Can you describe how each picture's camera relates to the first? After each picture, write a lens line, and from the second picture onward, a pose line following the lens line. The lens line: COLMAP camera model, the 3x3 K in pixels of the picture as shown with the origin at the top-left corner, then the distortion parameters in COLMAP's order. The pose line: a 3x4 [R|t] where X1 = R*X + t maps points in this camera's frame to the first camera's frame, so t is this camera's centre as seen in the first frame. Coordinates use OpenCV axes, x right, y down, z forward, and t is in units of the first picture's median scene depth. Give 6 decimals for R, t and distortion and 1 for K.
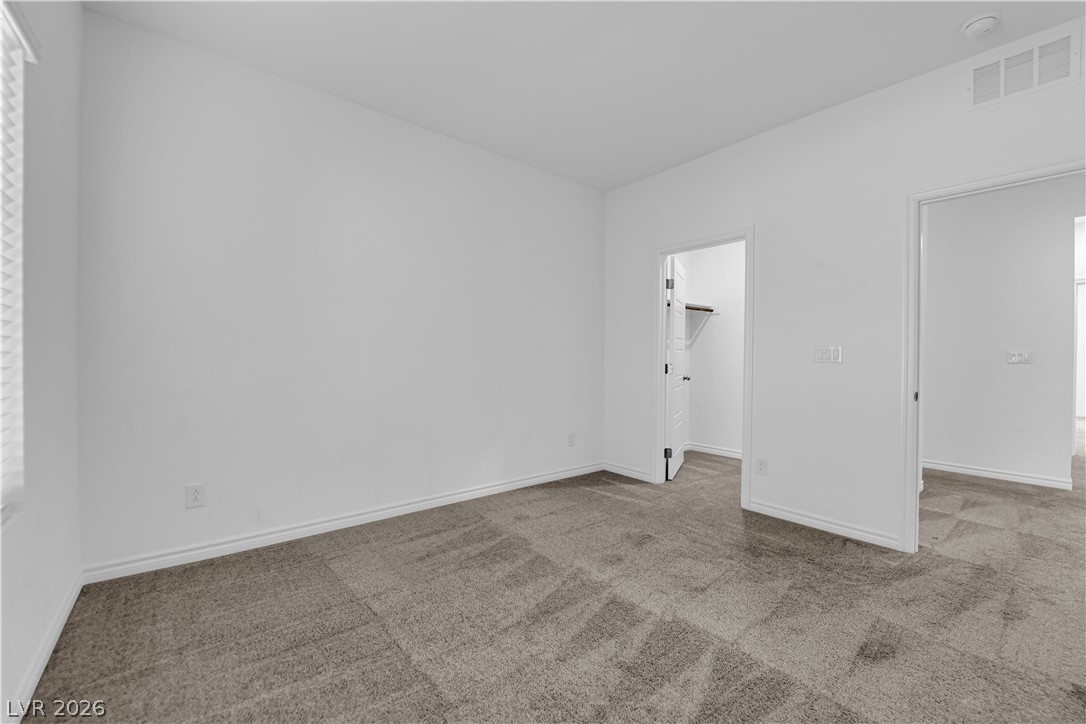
lens RADIAL K [[441.5, 0, 543.1], [0, 441.5, 360.8], [0, 0, 1]] dist [-0.009323, -0.002340]
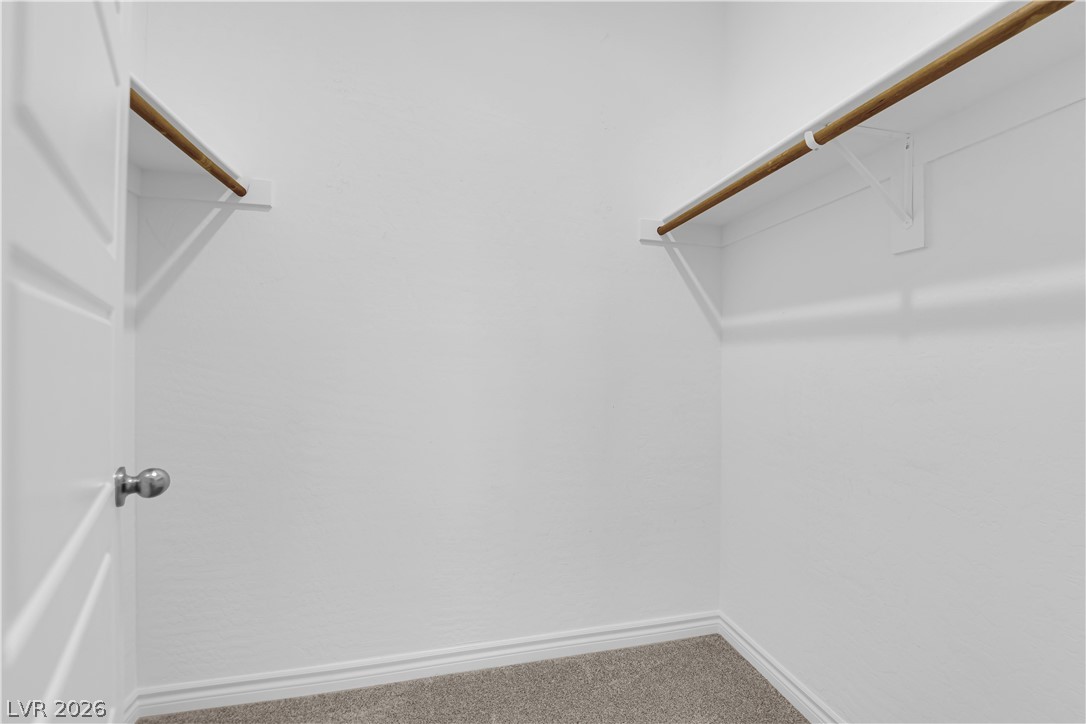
lens RADIAL K [[441.5, 0, 542.8], [0, 441.5, 363.6], [0, 0, 1]] dist [-0.009323, -0.002340]
pose [[0.446298, -0.008514, 0.894844, 0.217433], [0.009783, 0.999941, 0.004635, -0.004764], [-0.894831, 0.006686, 0.446355, 0.697301]]
